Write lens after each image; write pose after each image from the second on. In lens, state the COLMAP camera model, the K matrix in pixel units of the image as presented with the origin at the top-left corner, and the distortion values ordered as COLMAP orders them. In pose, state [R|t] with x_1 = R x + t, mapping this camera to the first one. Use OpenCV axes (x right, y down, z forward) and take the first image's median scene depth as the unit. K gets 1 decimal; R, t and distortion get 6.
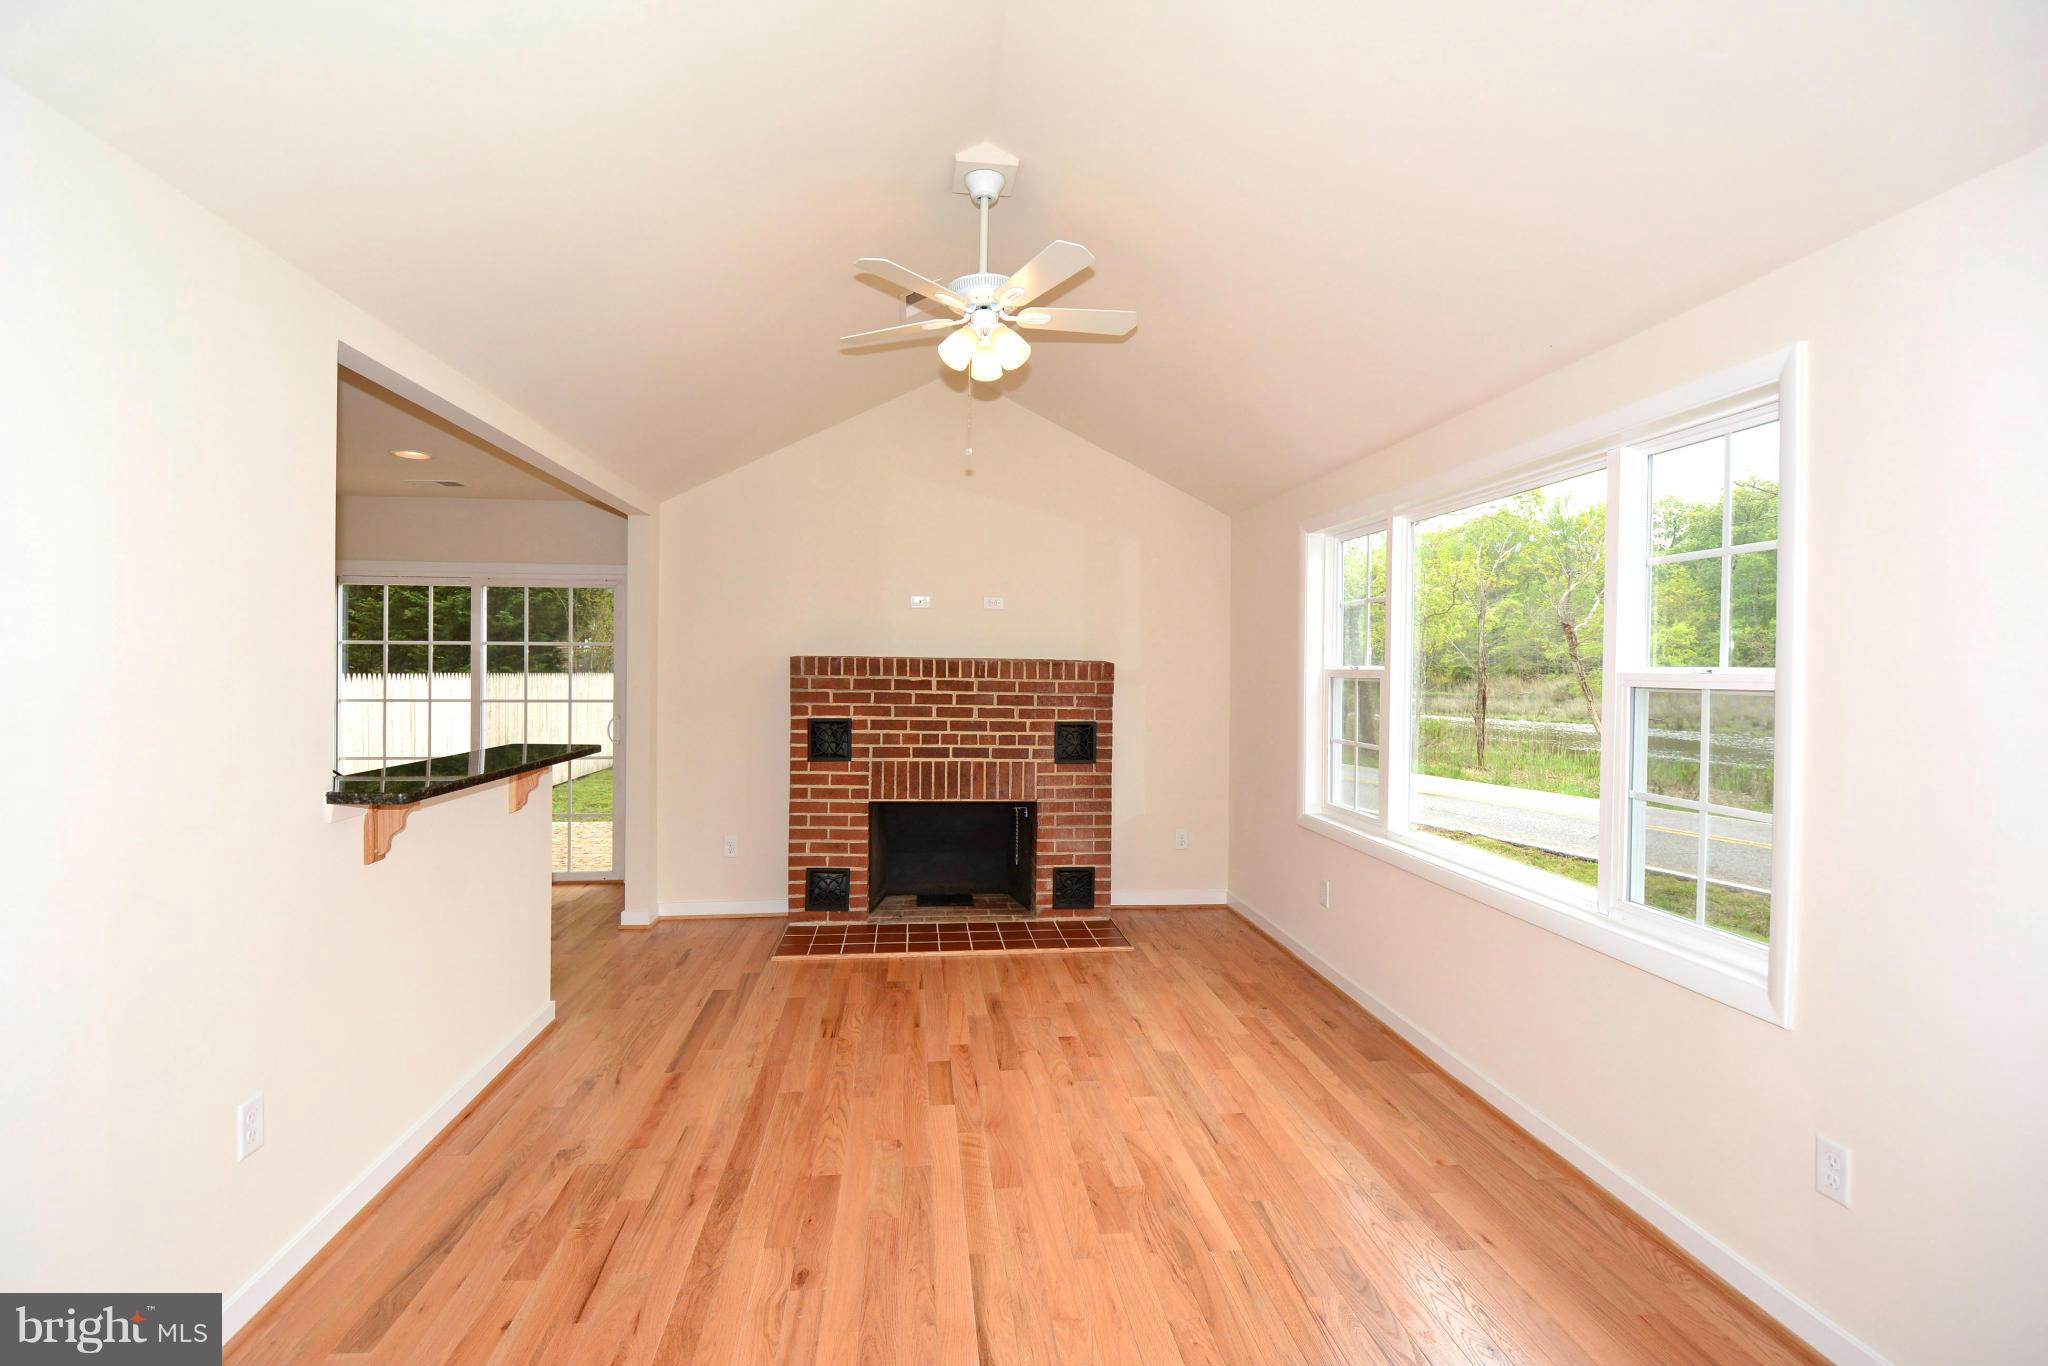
lens RADIAL K [[924.3, 0, 1003.2], [0, 924.3, 668.8], [0, 0, 1]] dist [0.006407, -0.016367]
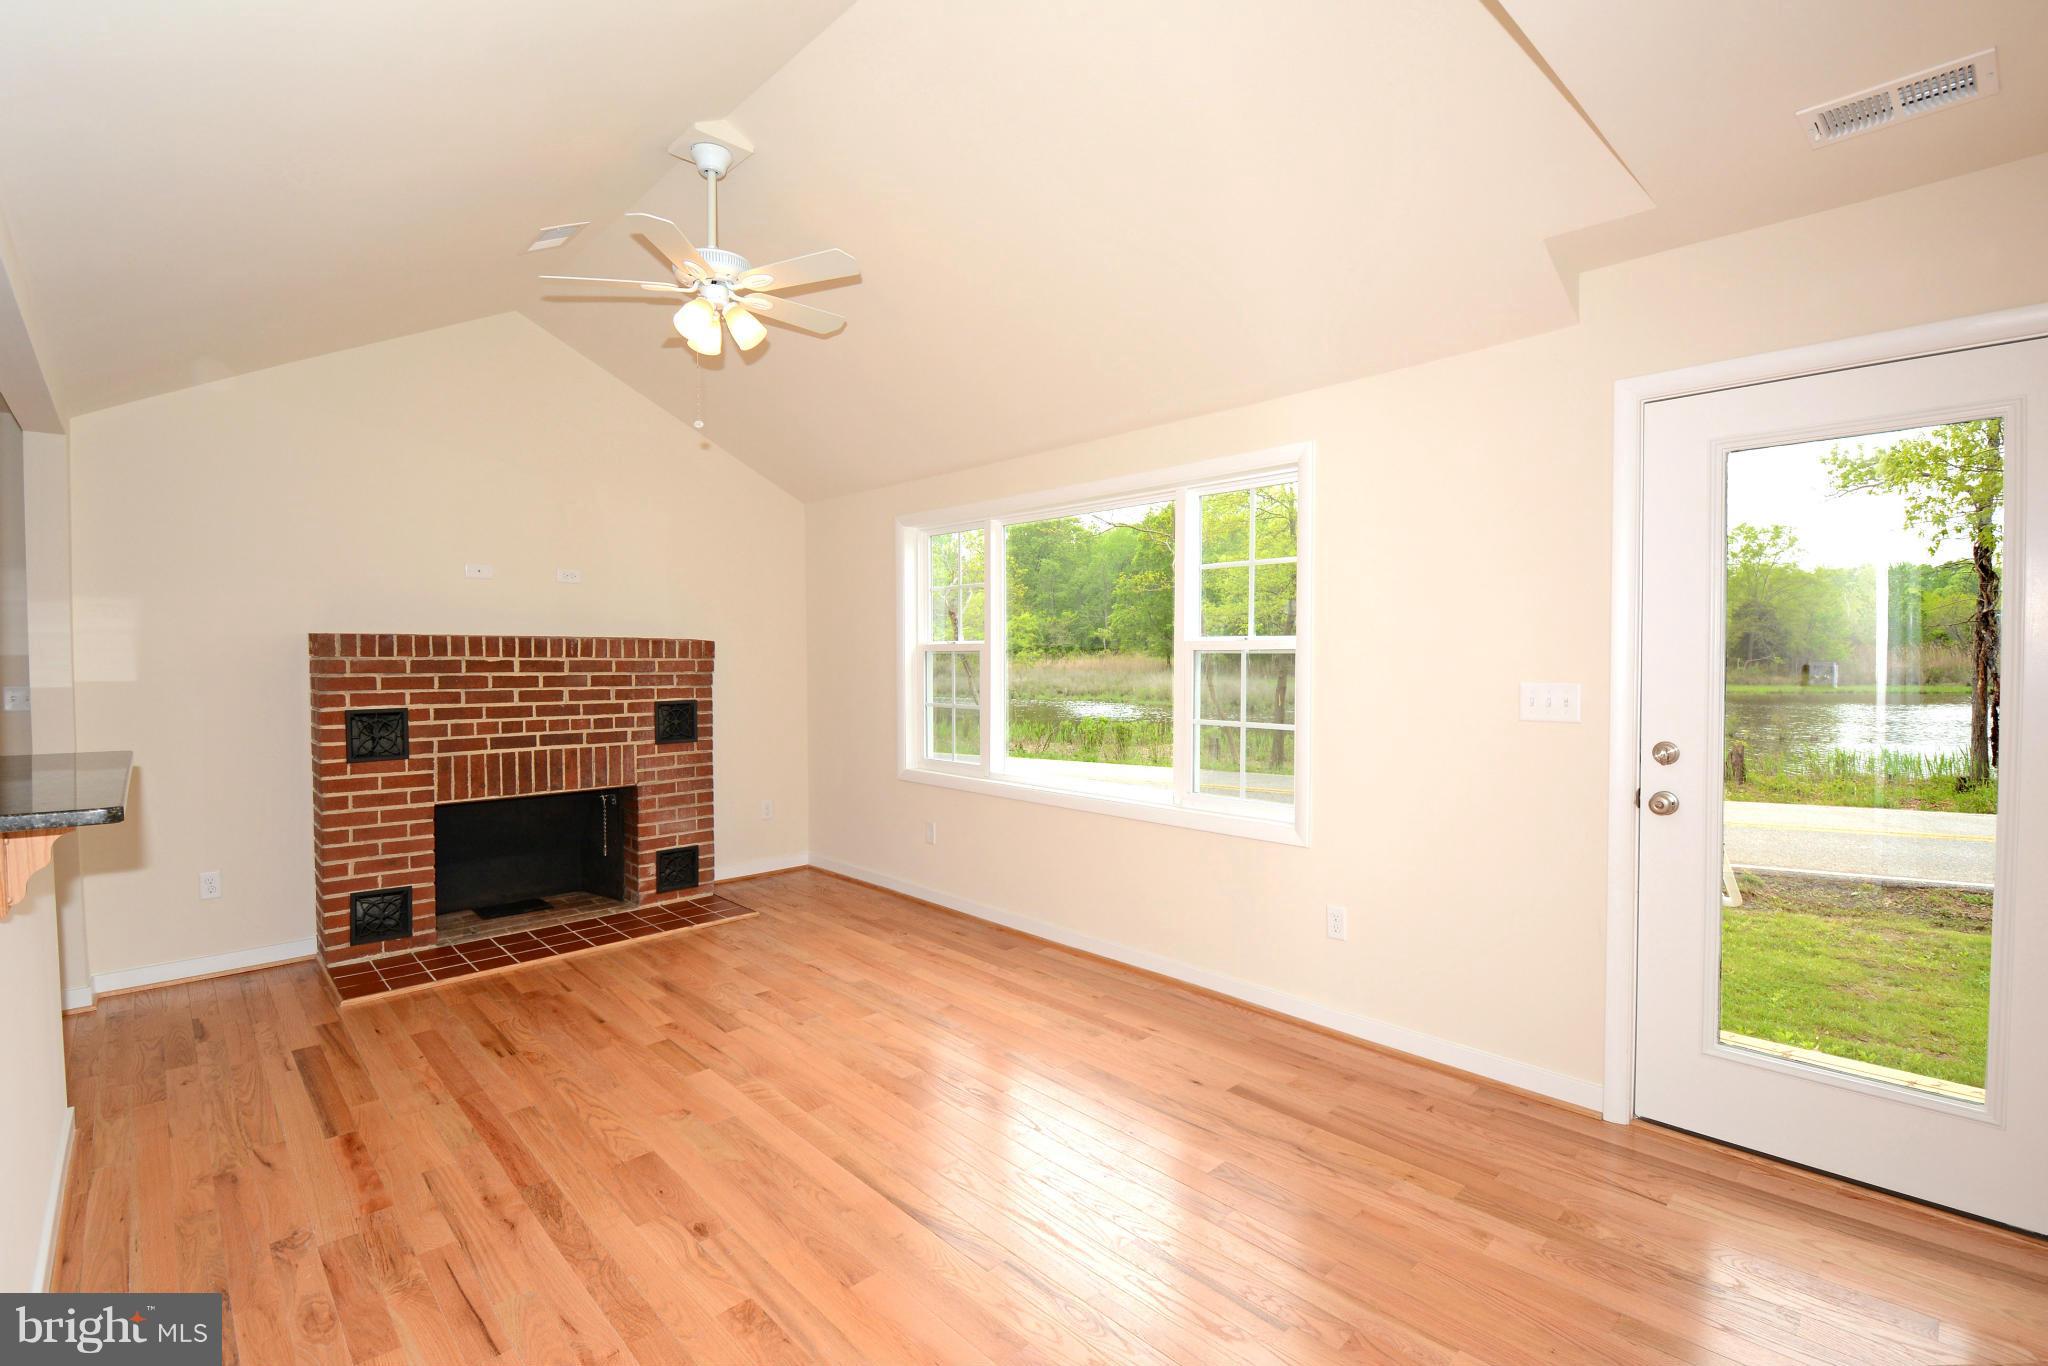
lens RADIAL K [[924.3, 0, 1033.4], [0, 924.3, 682.2], [0, 0, 1]] dist [0.006407, -0.016367]
pose [[0.784745, -0.029515, 0.619115, -0.239523], [0.012848, 0.999426, 0.031360, 0.011583], [-0.619685, -0.016655, 0.784674, -0.008647]]
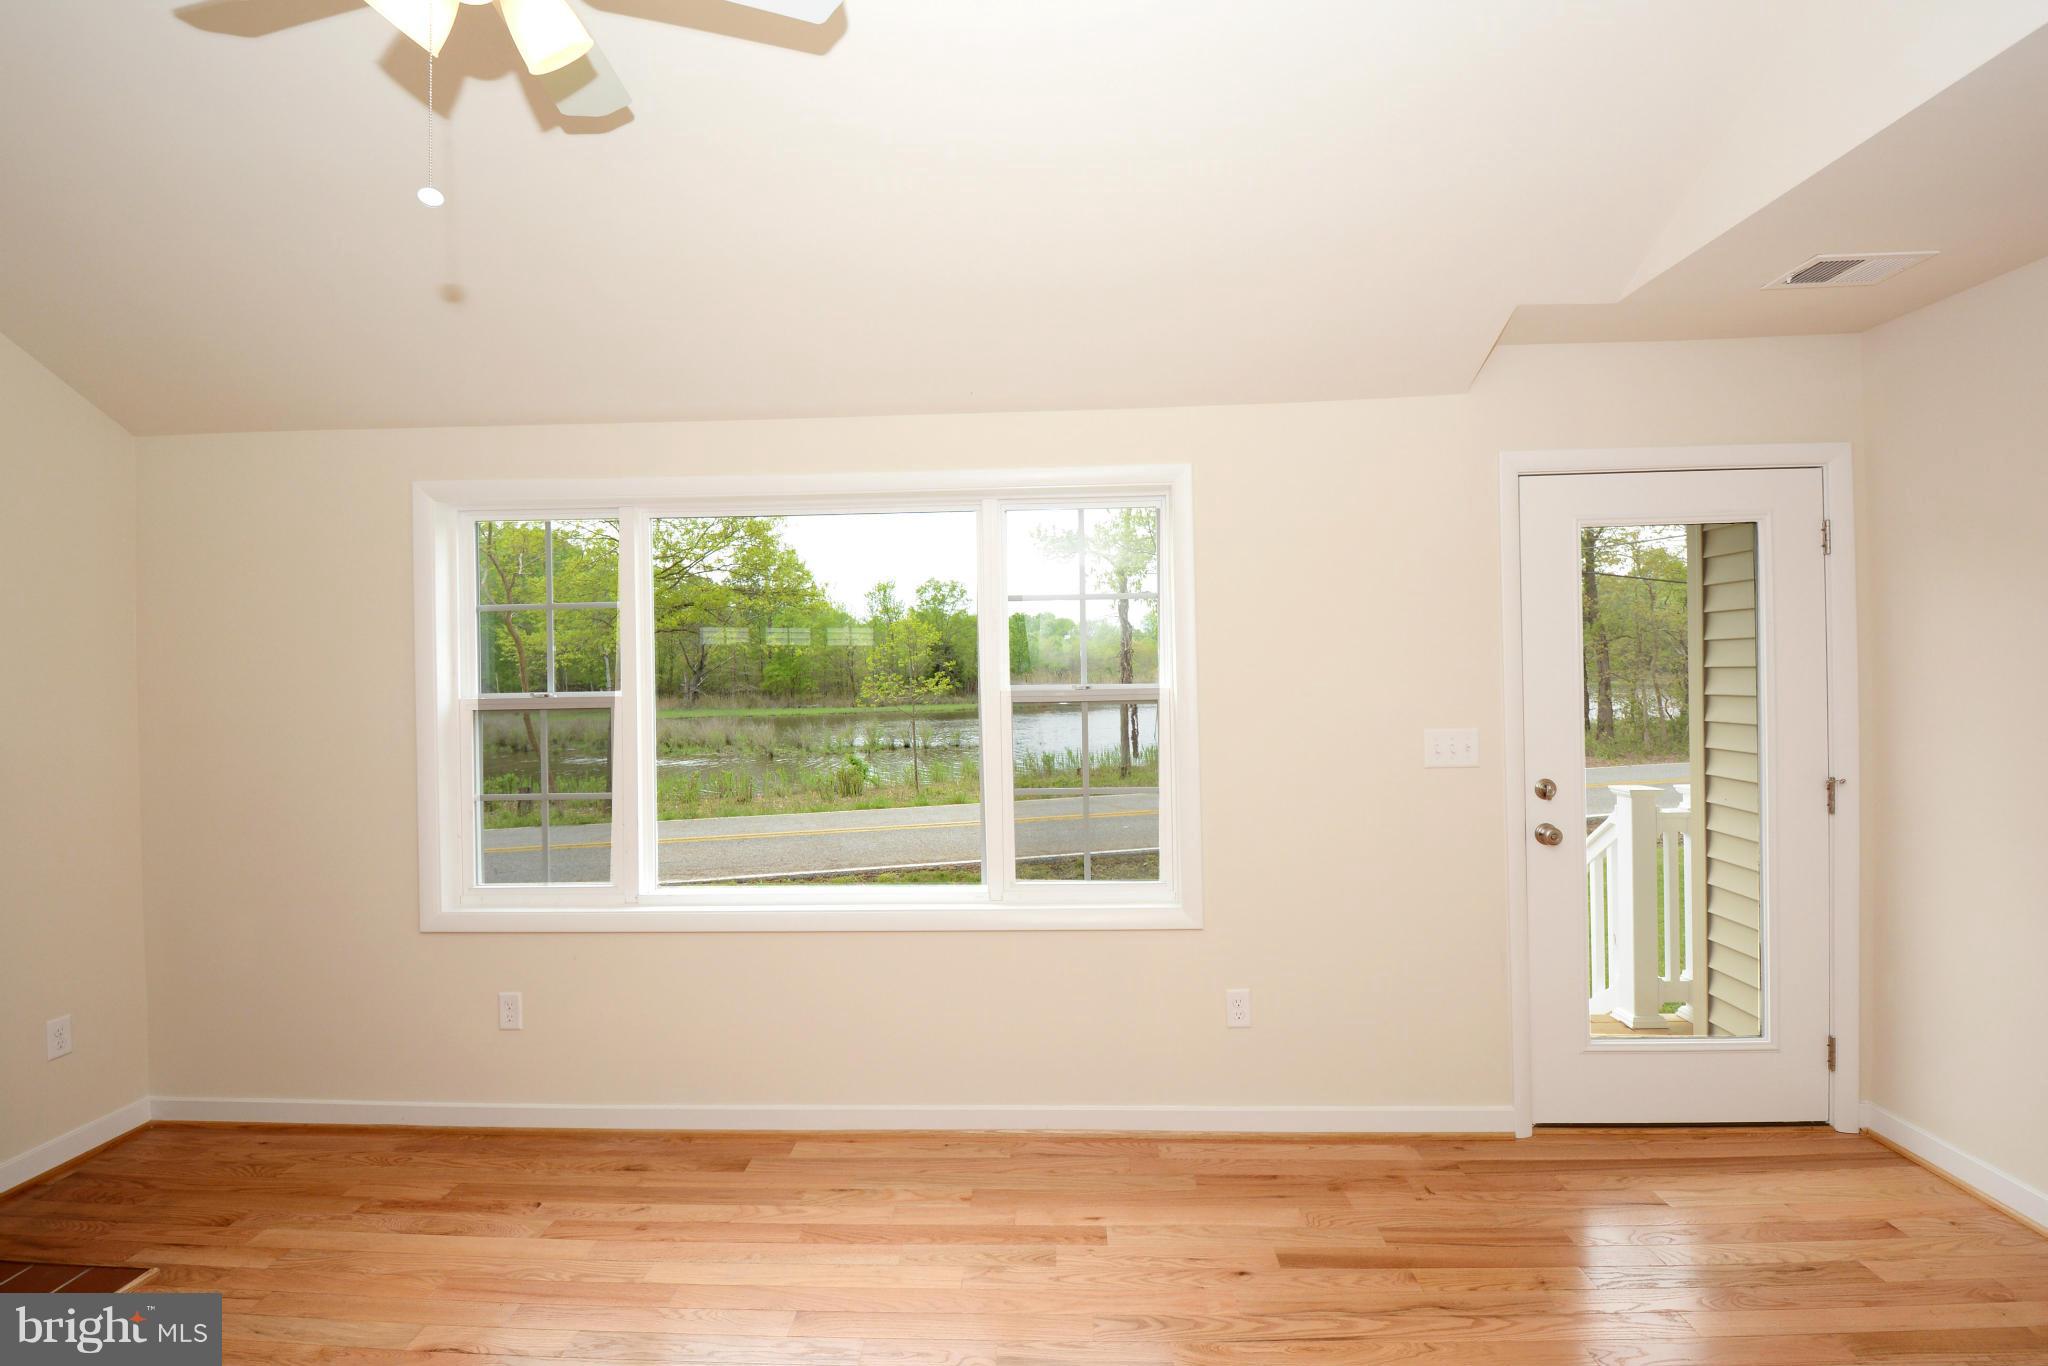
lens RADIAL K [[913.4, 0, 1014.0], [0, 913.4, 676.1], [0, 0, 1]] dist [-0.002736, -0.013313]
pose [[0.132827, -0.009303, 0.991096, -0.251921], [0.021451, 0.999749, 0.006509, -0.010293], [-0.990907, 0.020395, 0.132993, 0.442293]]
